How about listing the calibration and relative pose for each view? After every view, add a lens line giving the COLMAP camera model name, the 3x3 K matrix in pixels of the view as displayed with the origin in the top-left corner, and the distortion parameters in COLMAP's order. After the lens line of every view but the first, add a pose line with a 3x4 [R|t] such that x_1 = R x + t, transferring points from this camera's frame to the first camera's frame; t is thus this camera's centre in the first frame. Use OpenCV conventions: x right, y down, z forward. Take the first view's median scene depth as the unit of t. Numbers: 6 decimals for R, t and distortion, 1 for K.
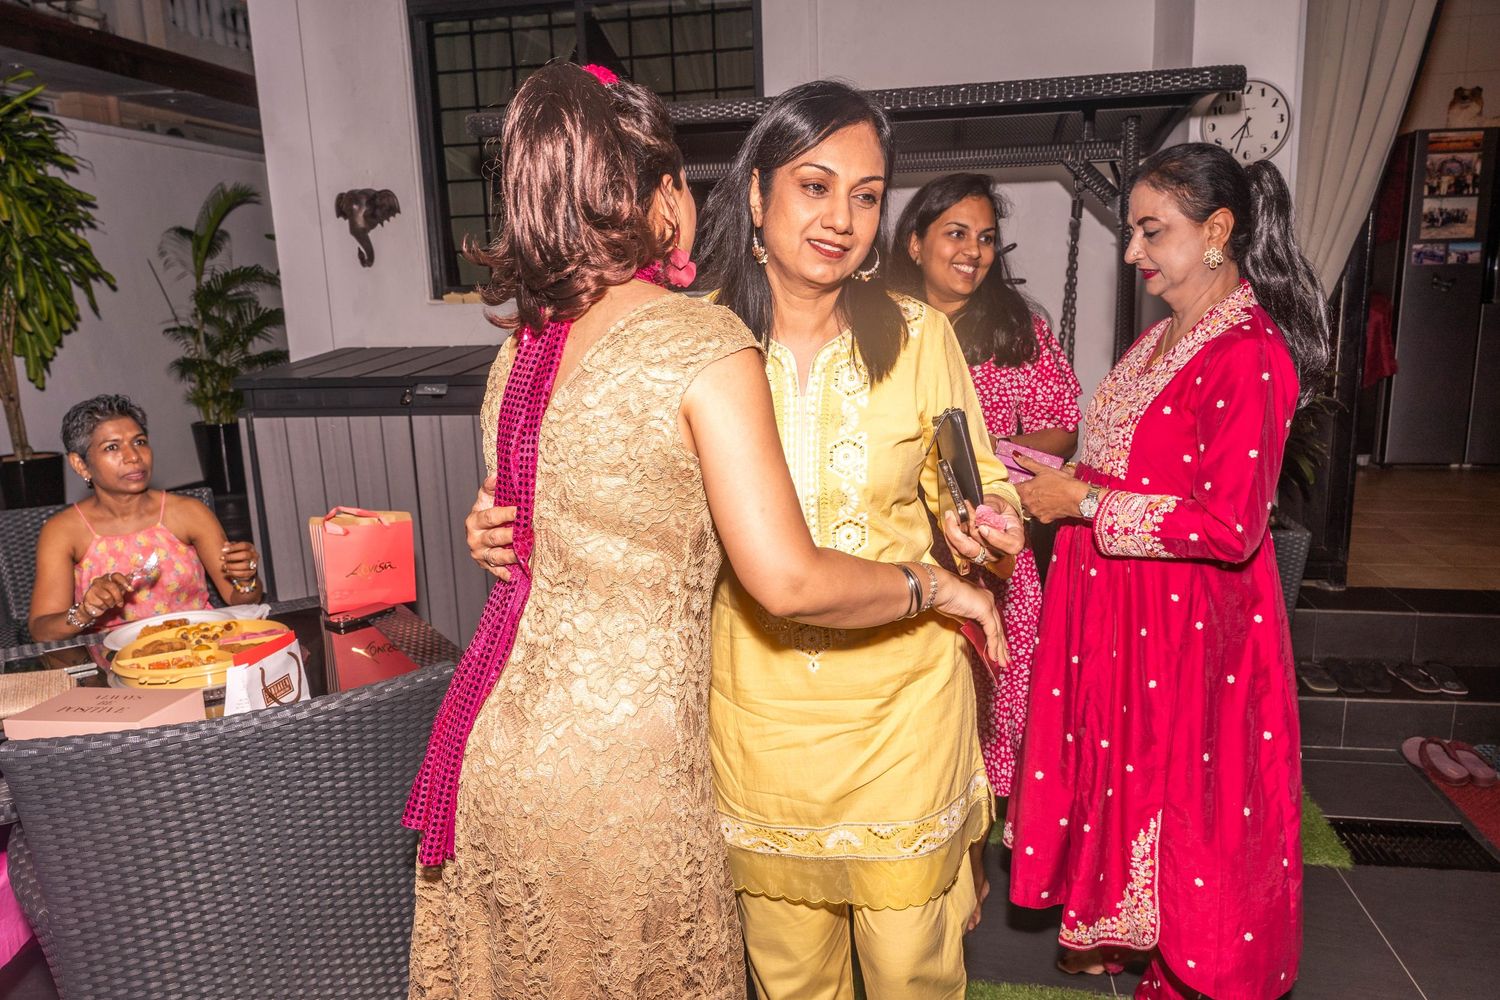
lens RADIAL K [[1041.2, 0, 750.4], [0, 1041.2, 501.7], [0, 0, 1]] dist [-0.033576, 0.003817]
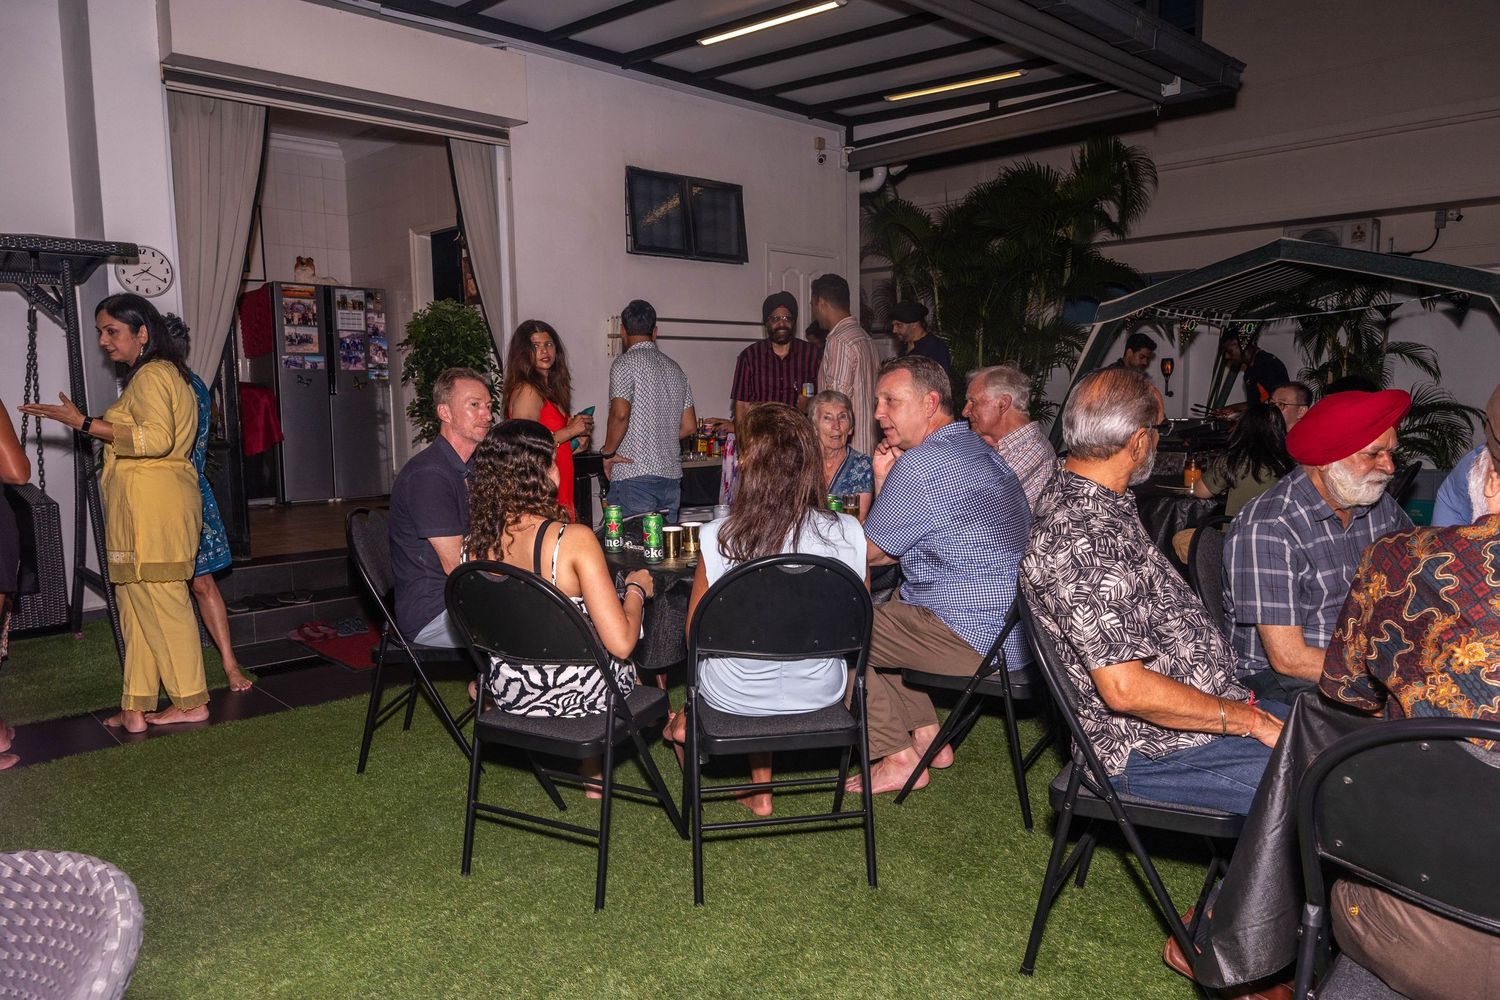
lens RADIAL K [[1022.2, 0, 757.2], [0, 1022.2, 512.3], [0, 0, 1]] dist [0.005455, -0.022108]
pose [[0.589241, -0.070335, 0.804890, -0.174283], [0.153668, 0.987776, -0.026180, 0.127203], [-0.793209, 0.139112, 0.592846, -0.426874]]
